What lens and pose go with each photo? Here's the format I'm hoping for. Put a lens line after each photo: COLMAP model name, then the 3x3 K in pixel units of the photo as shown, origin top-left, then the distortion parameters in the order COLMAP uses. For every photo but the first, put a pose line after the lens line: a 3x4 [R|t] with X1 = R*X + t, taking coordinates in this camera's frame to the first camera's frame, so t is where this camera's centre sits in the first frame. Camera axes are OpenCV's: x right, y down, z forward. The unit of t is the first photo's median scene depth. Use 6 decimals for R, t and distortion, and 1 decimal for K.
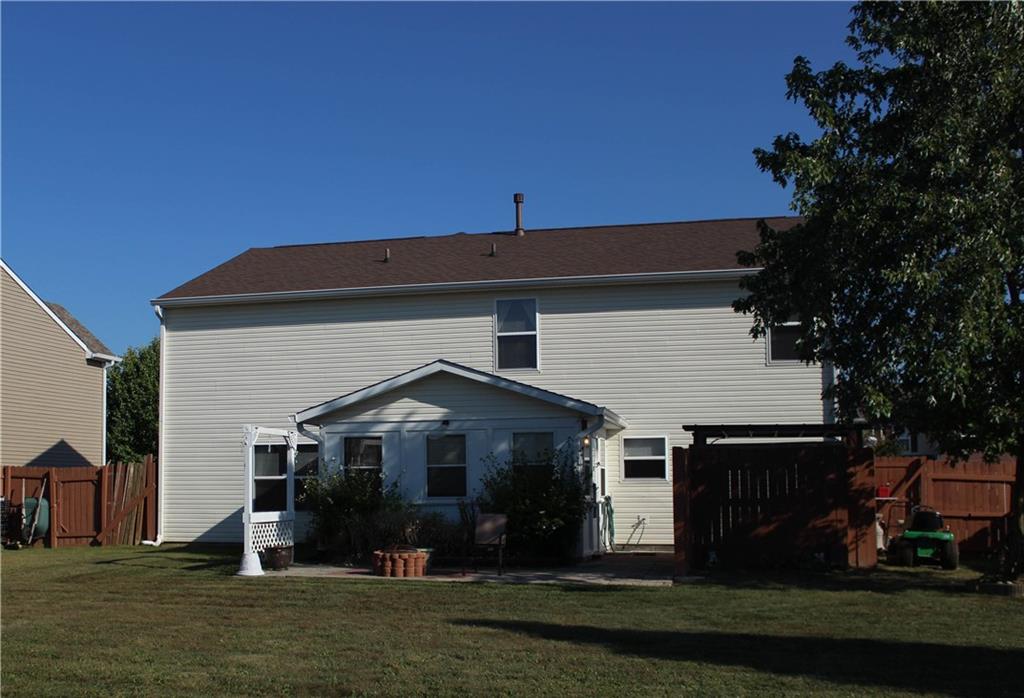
lens RADIAL K [[1266.0, 0, 512.0], [0, 1266.0, 349.0], [0, 0, 1]] dist [-0.194916, 0.015849]
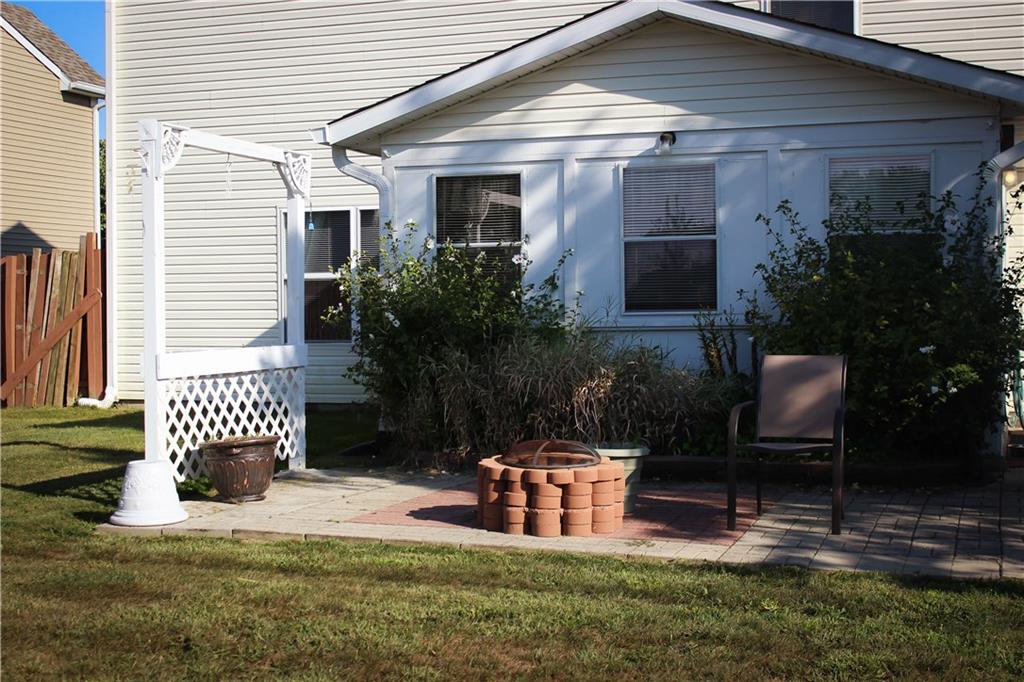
lens RADIAL K [[1344.7, 0, 512.0], [0, 1344.7, 341.0], [0, 0, 1]] dist [0.148386, 0.009299]
pose [[0.989468, 0.006008, -0.144626, -0.038597], [0.013590, 0.990869, 0.134141, 0.064943], [0.144112, -0.134694, 0.980352, 0.539574]]
